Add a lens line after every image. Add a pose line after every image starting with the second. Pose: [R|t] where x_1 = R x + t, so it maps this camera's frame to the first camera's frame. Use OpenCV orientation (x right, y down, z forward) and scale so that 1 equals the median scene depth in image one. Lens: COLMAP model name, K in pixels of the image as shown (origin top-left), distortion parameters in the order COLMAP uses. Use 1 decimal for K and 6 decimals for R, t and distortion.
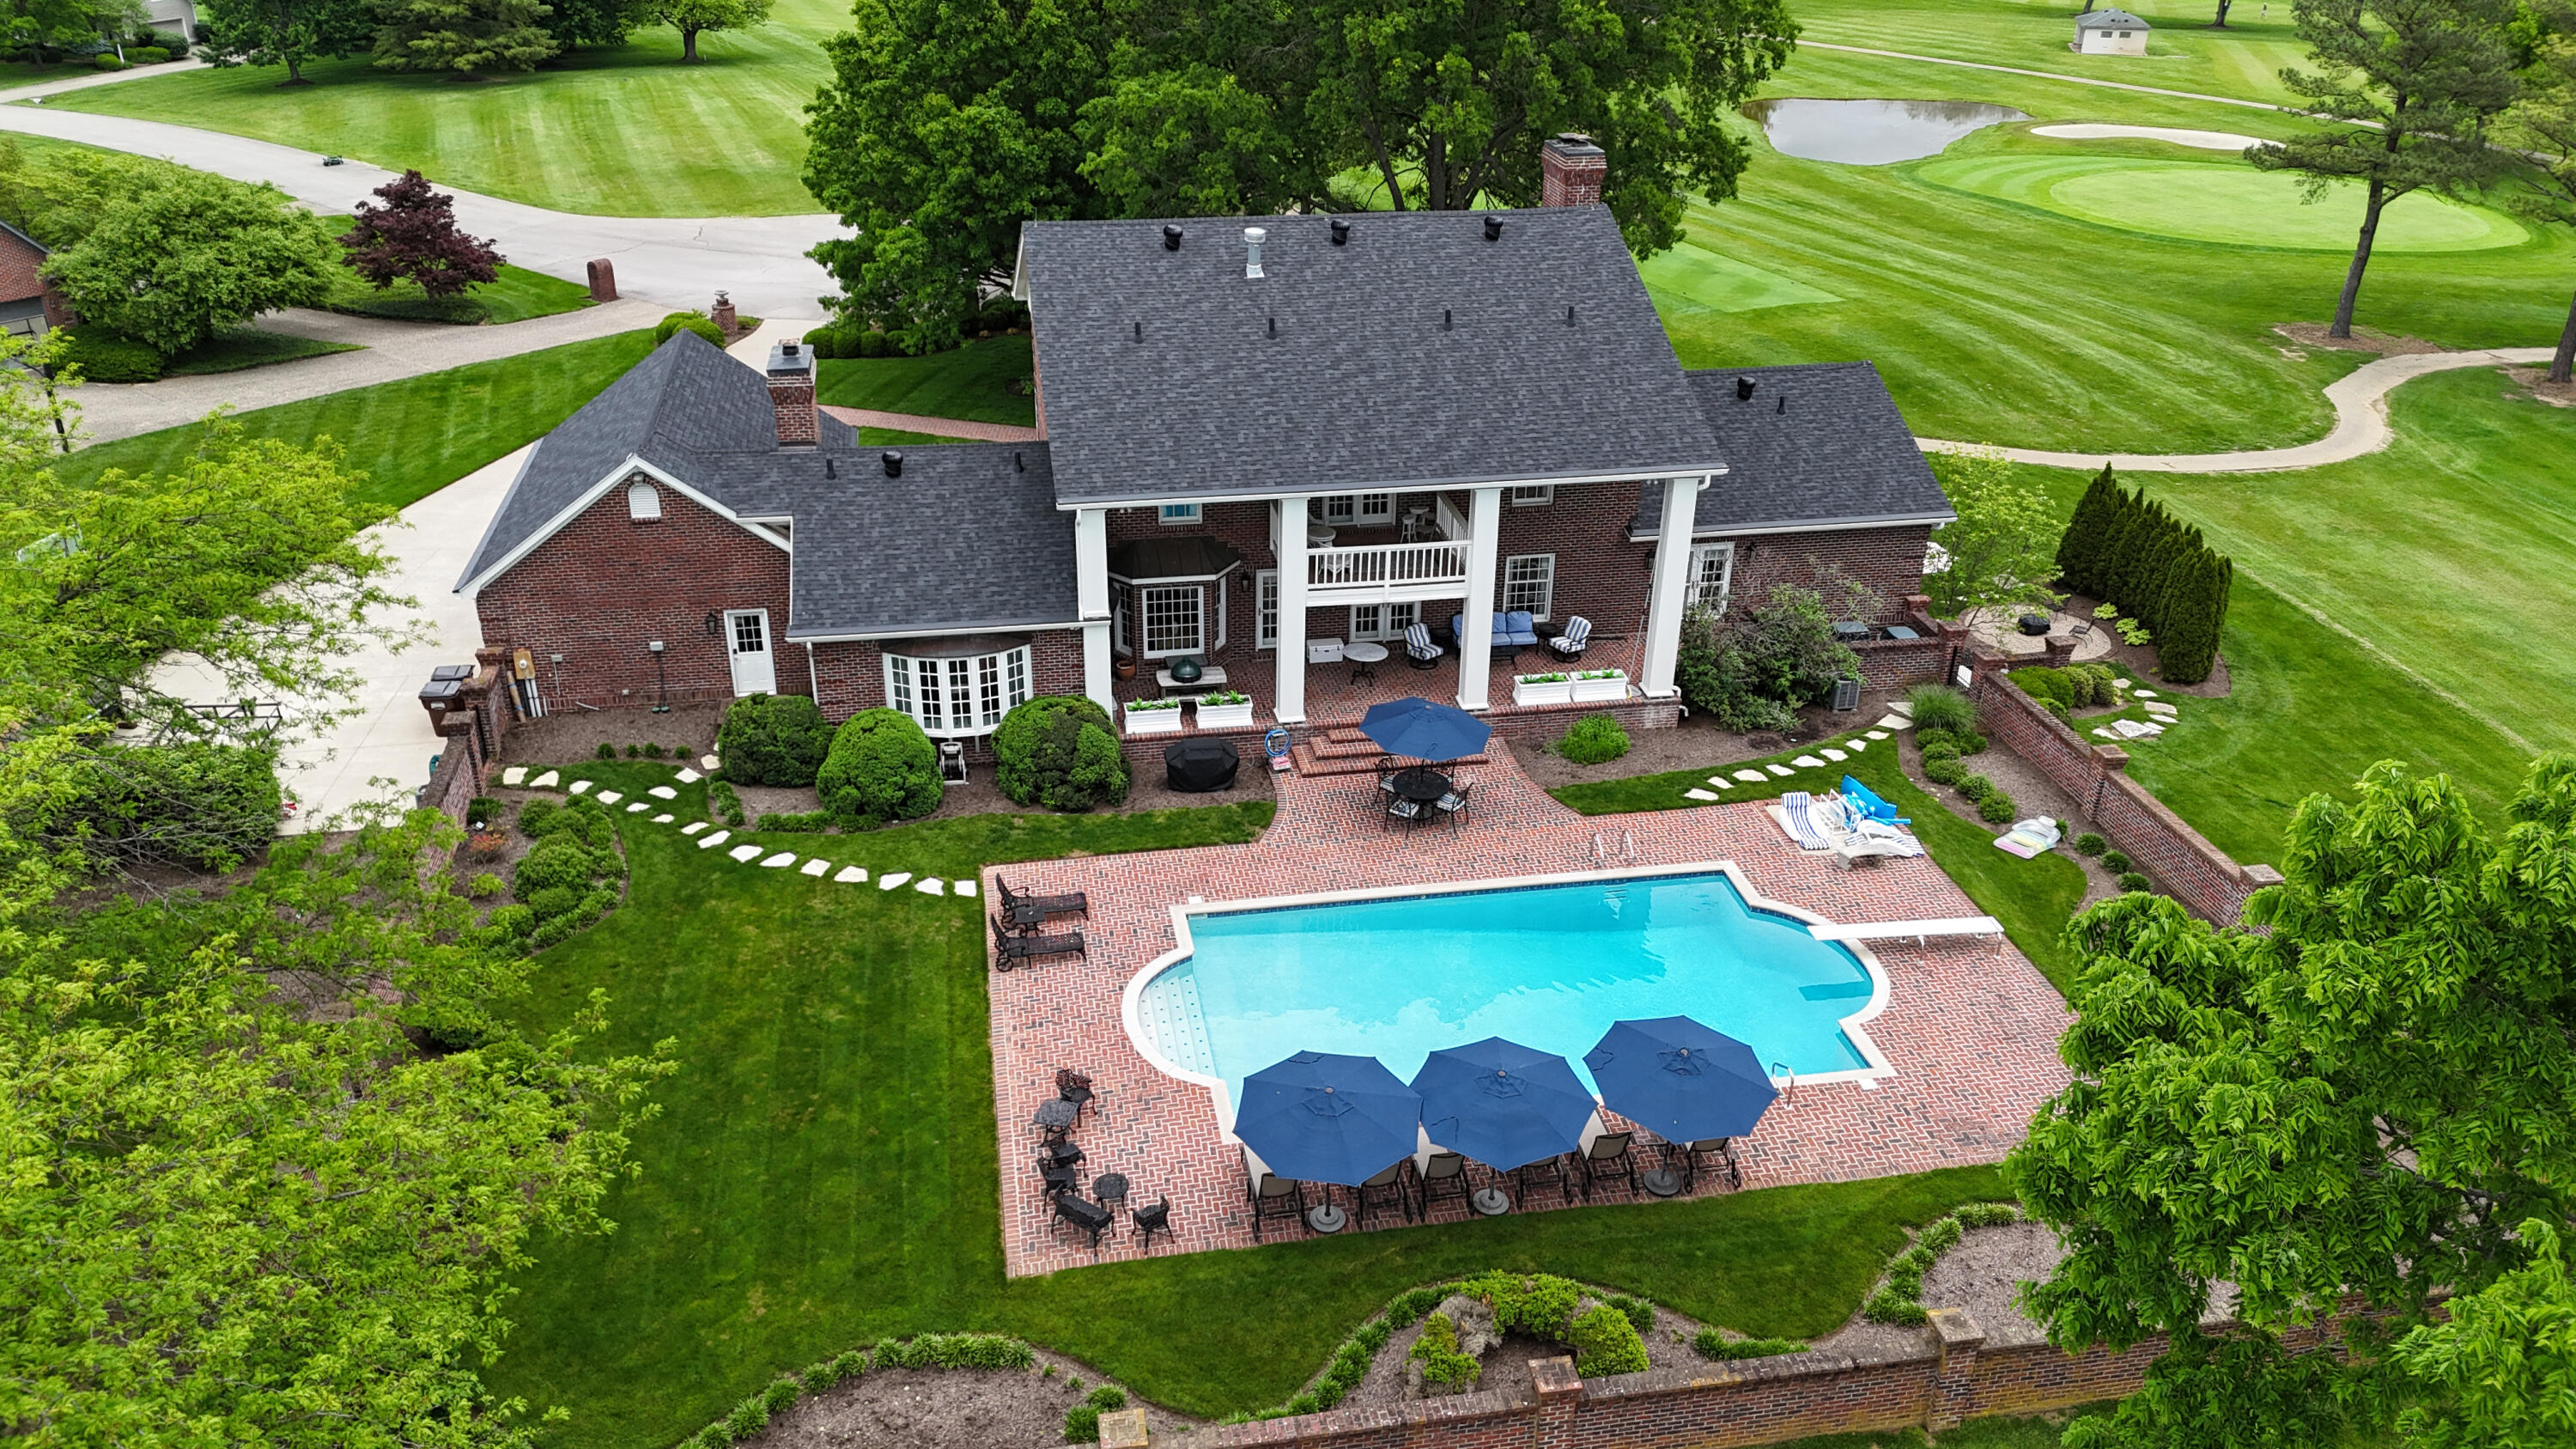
lens RADIAL K [[1891.0, 0, 1288.3], [0, 1891.0, 716.4], [0, 0, 1]] dist [0.063284, -0.066283]
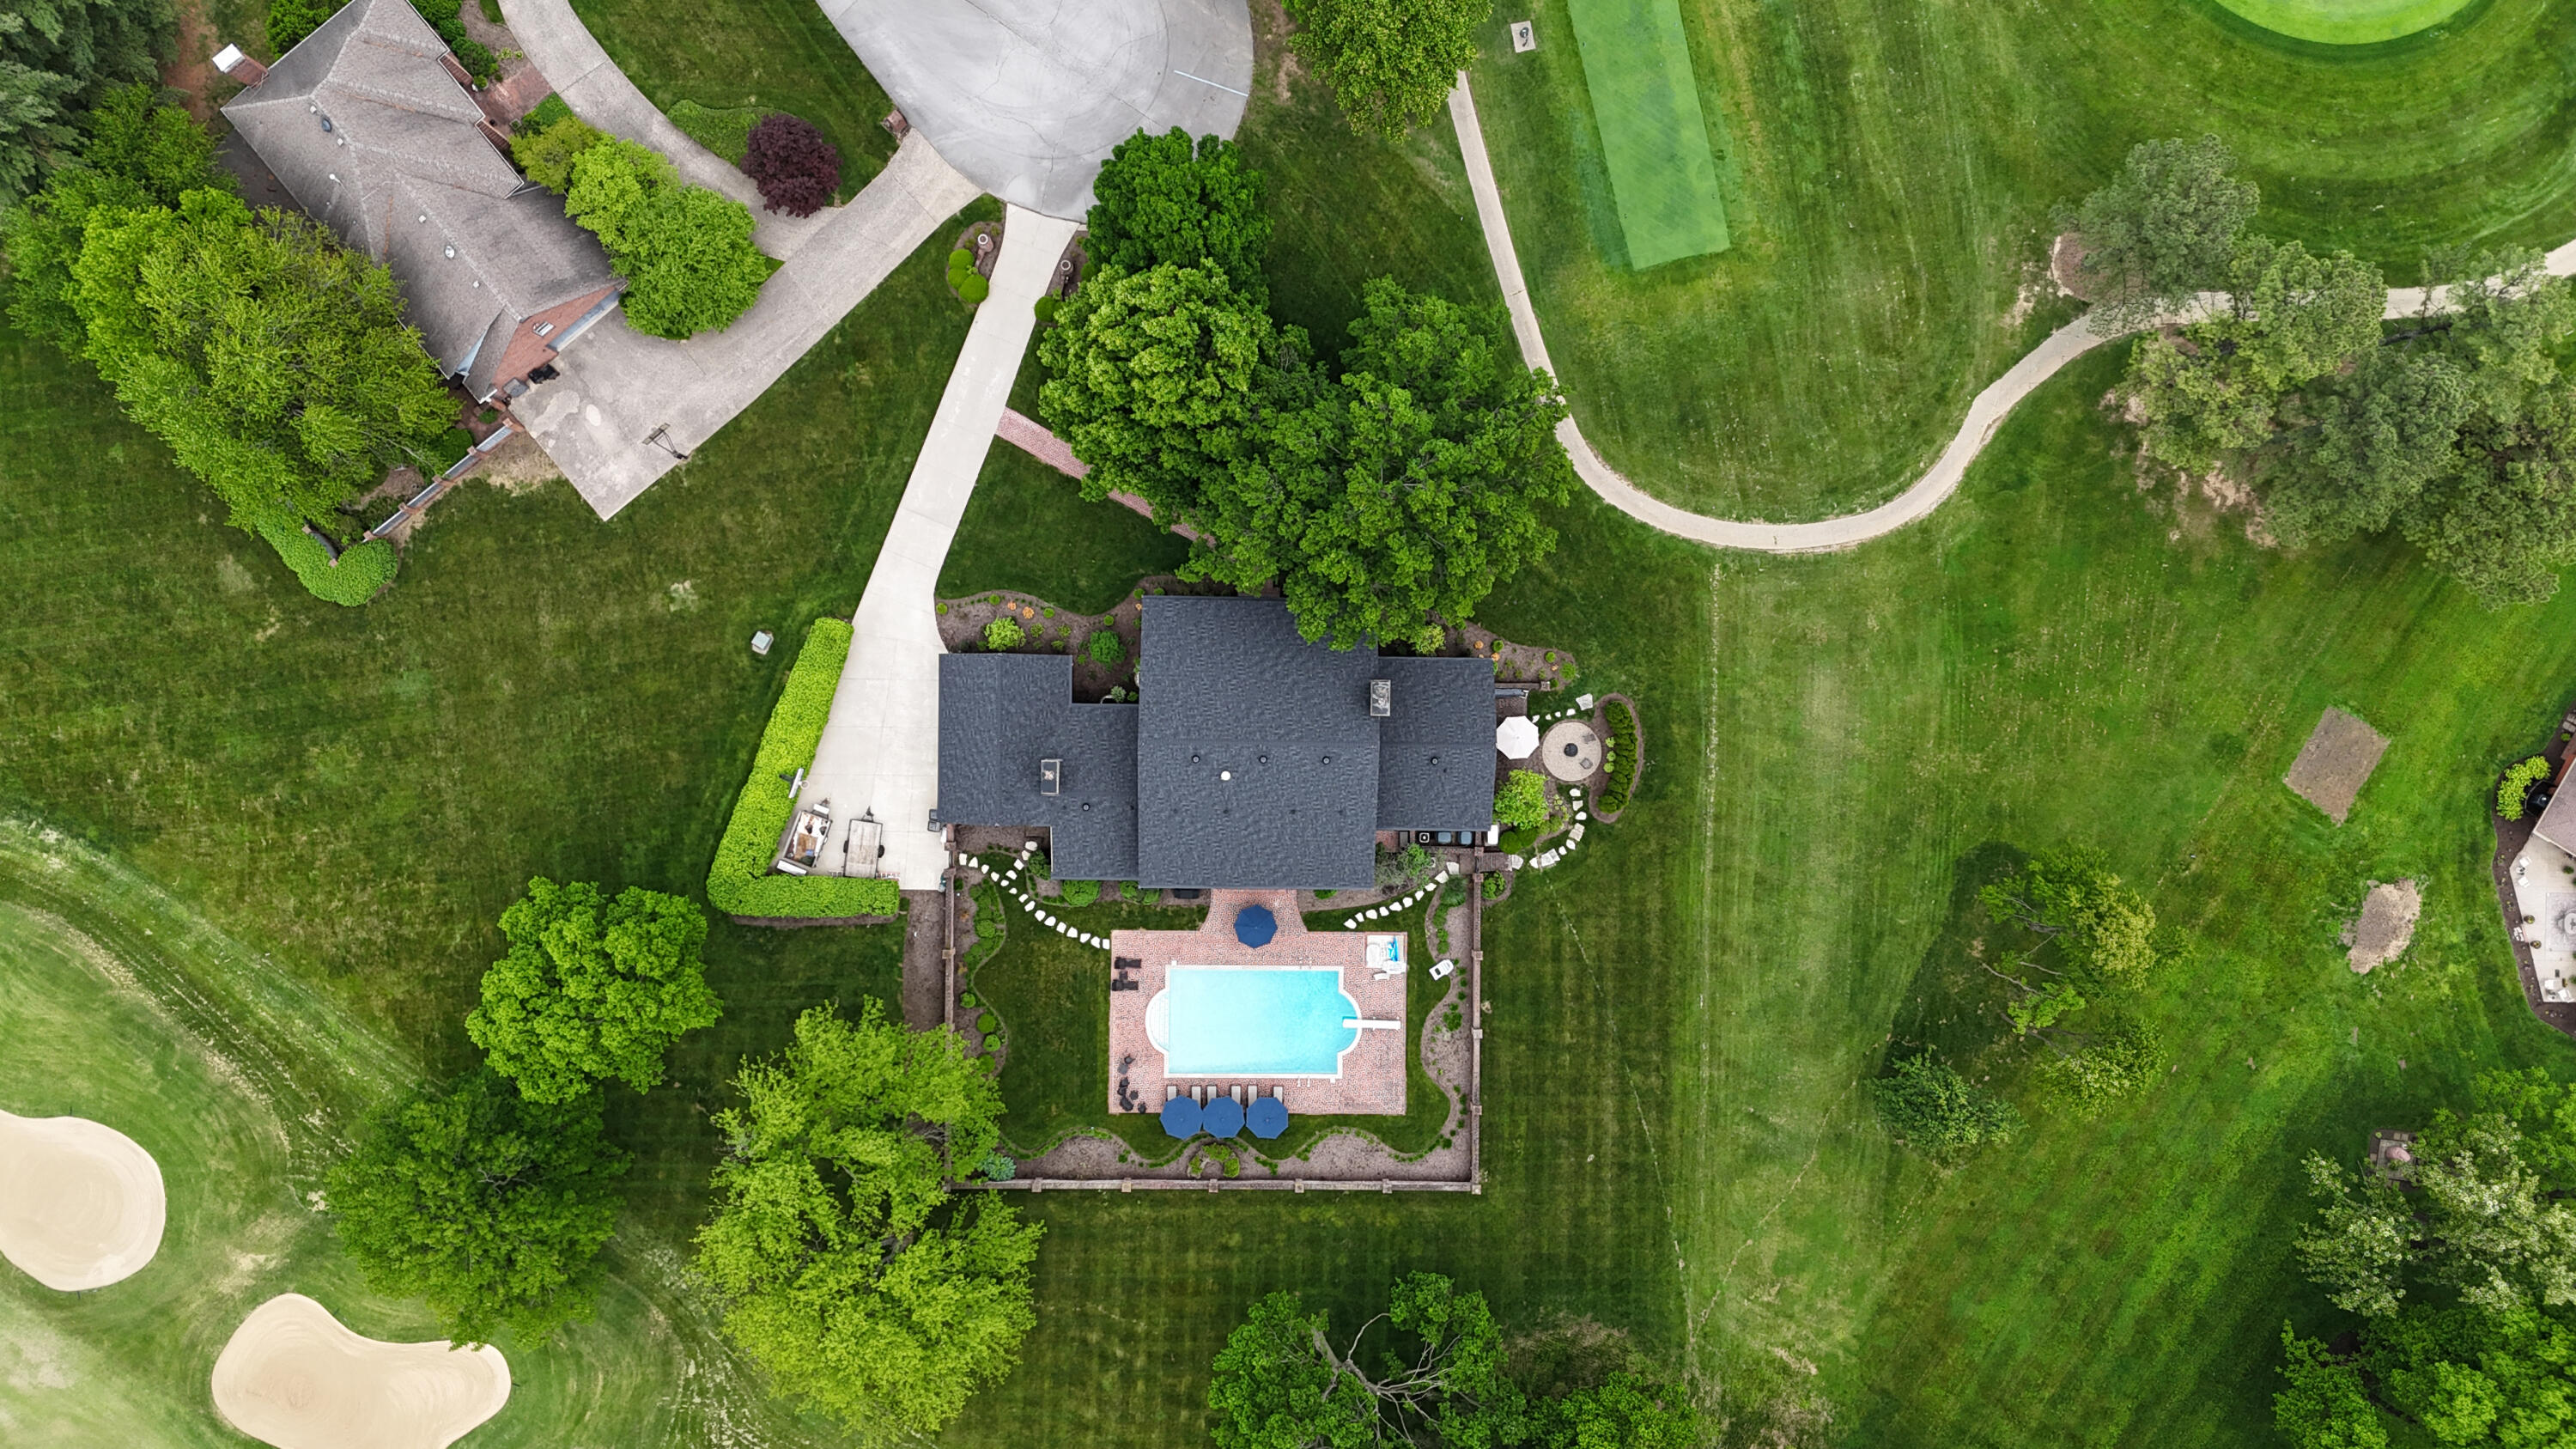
lens RADIAL K [[1891.0, 0, 1280.1], [0, 1891.0, 744.1], [0, 0, 1]] dist [0.063284, -0.066283]
pose [[0.981453, 0.190857, 0.017974, 0.000922], [-0.099676, 0.427970, 0.898280, -2.834261], [0.163751, -0.883411, 0.439056, -0.082397]]
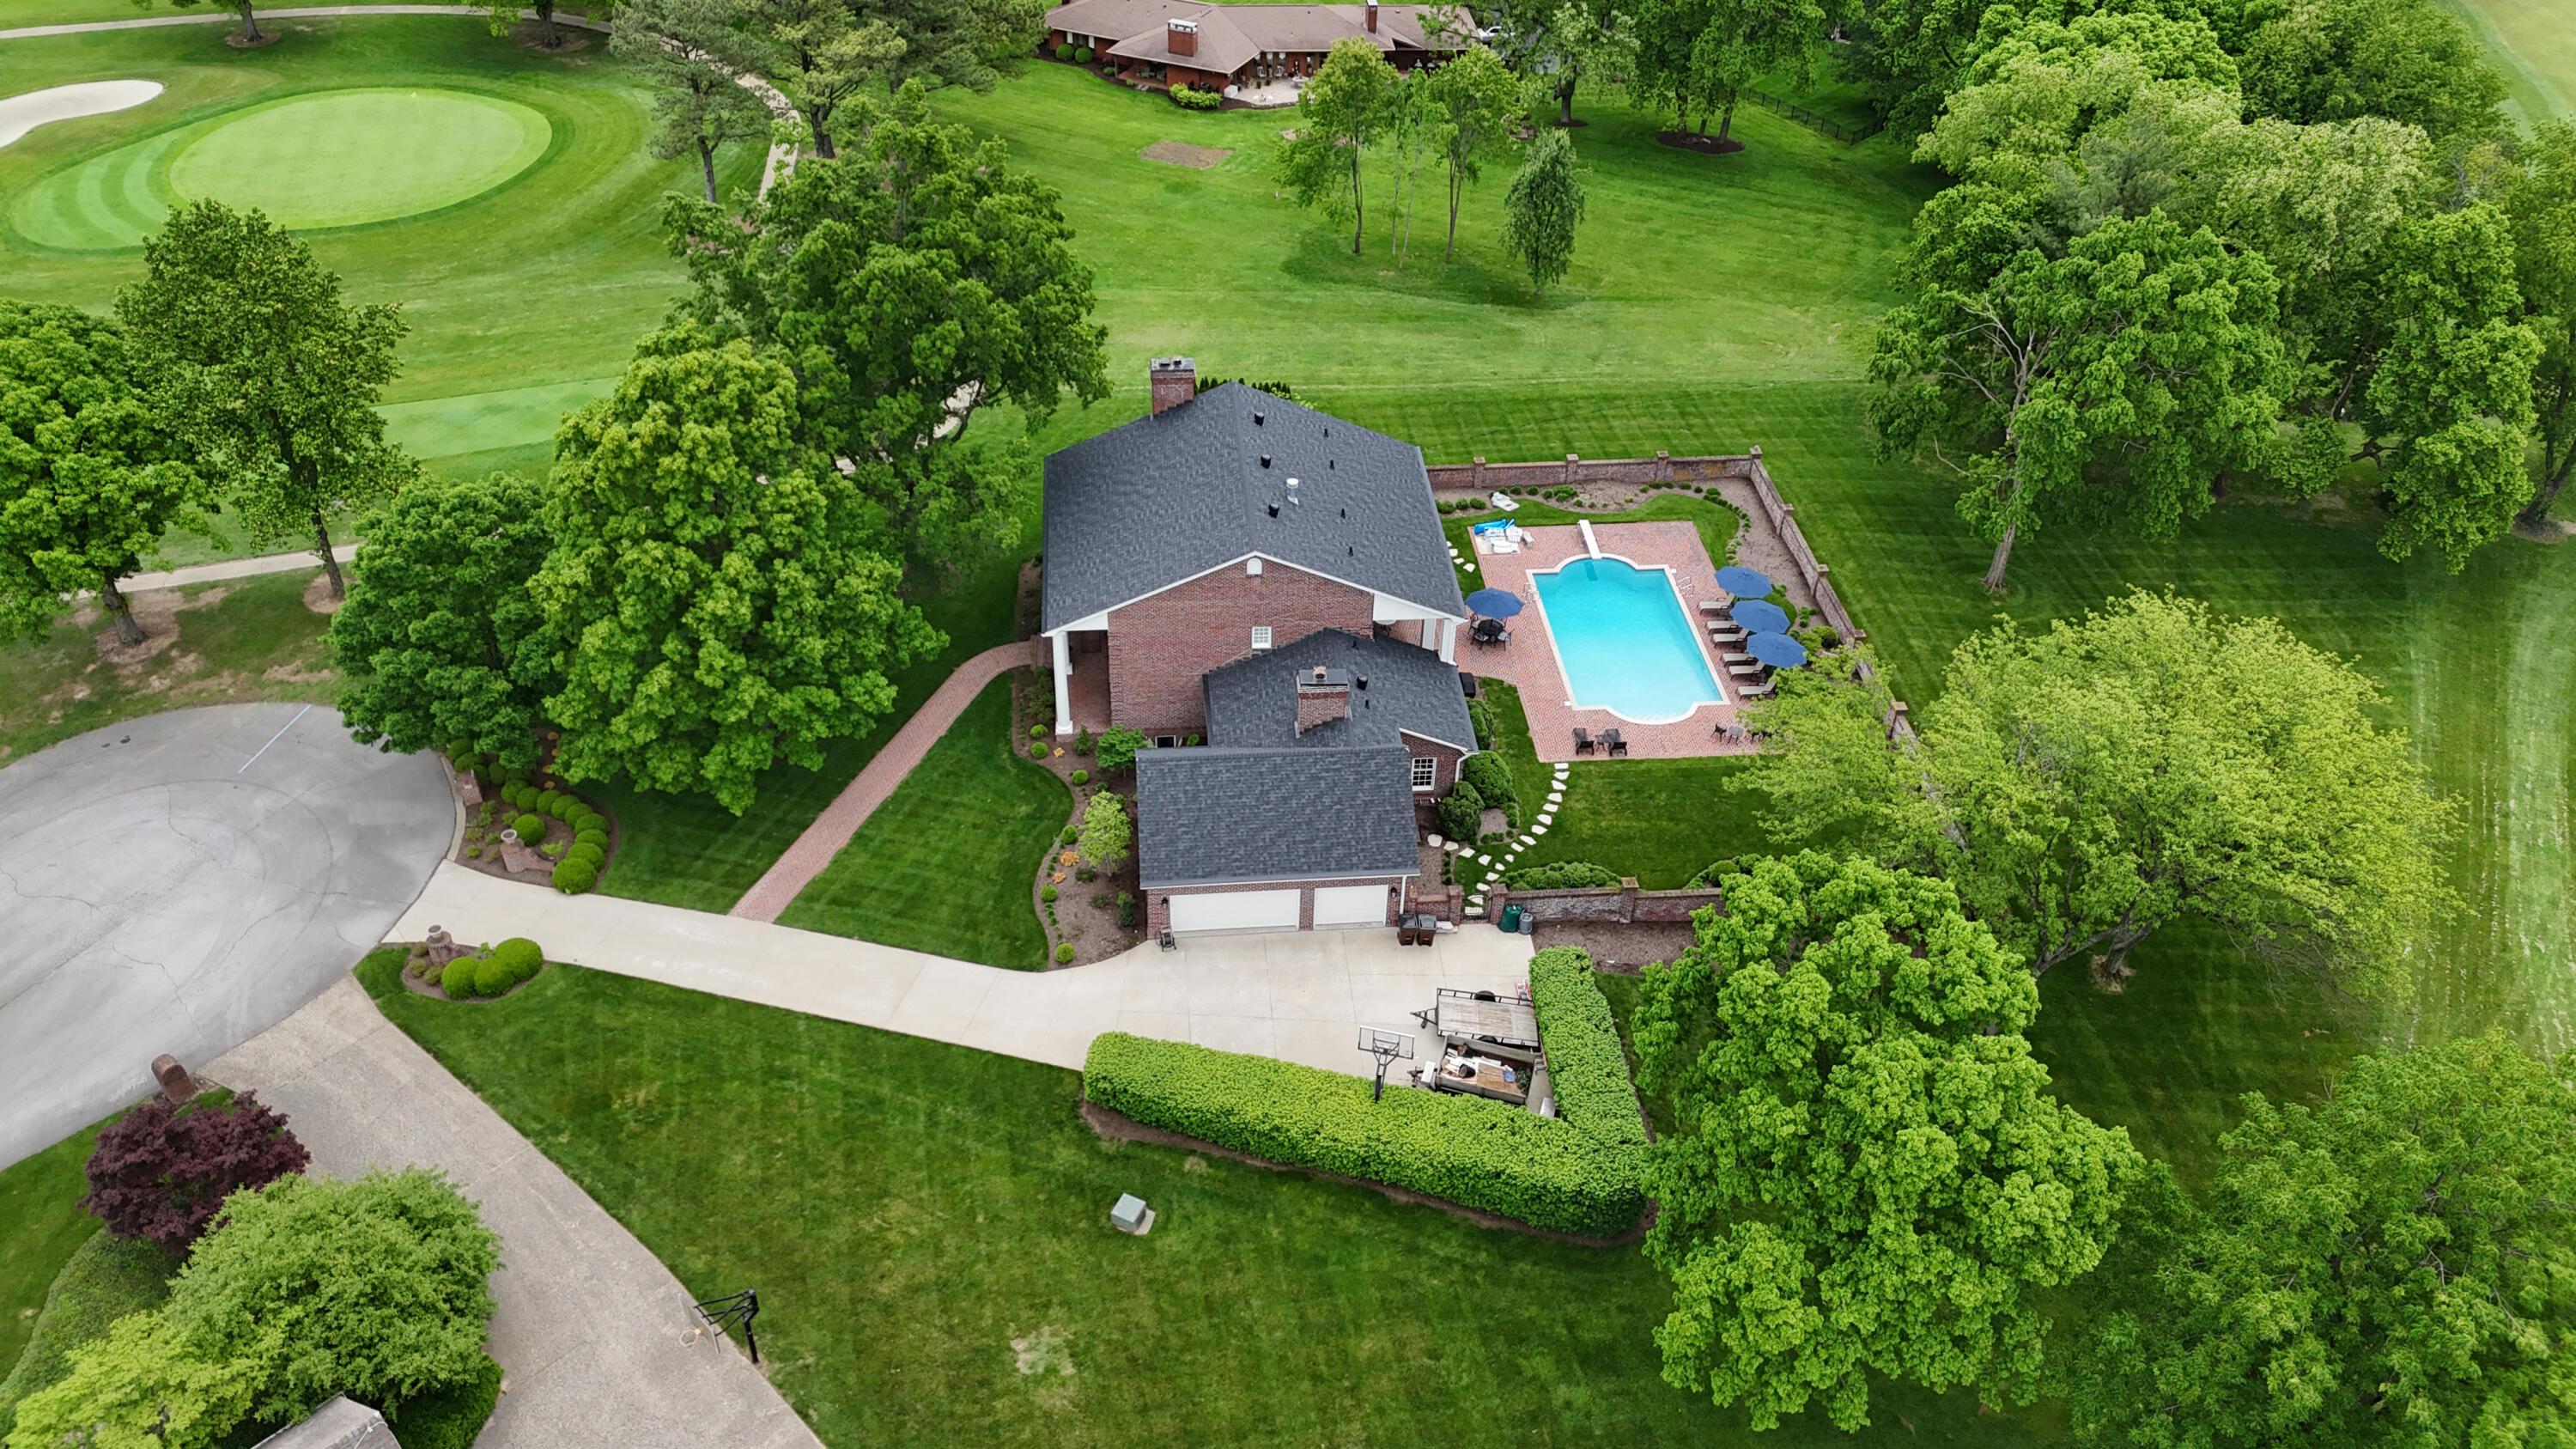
lens RADIAL K [[1891.0, 0, 1293.3], [0, 1891.0, 714.2], [0, 0, 1]] dist [0.063284, -0.066283]
pose [[0.089991, -0.619796, 0.779586, -1.762935], [0.421413, 0.732933, 0.534060, -1.185456], [-0.902393, 0.280467, 0.327147, 0.502573]]
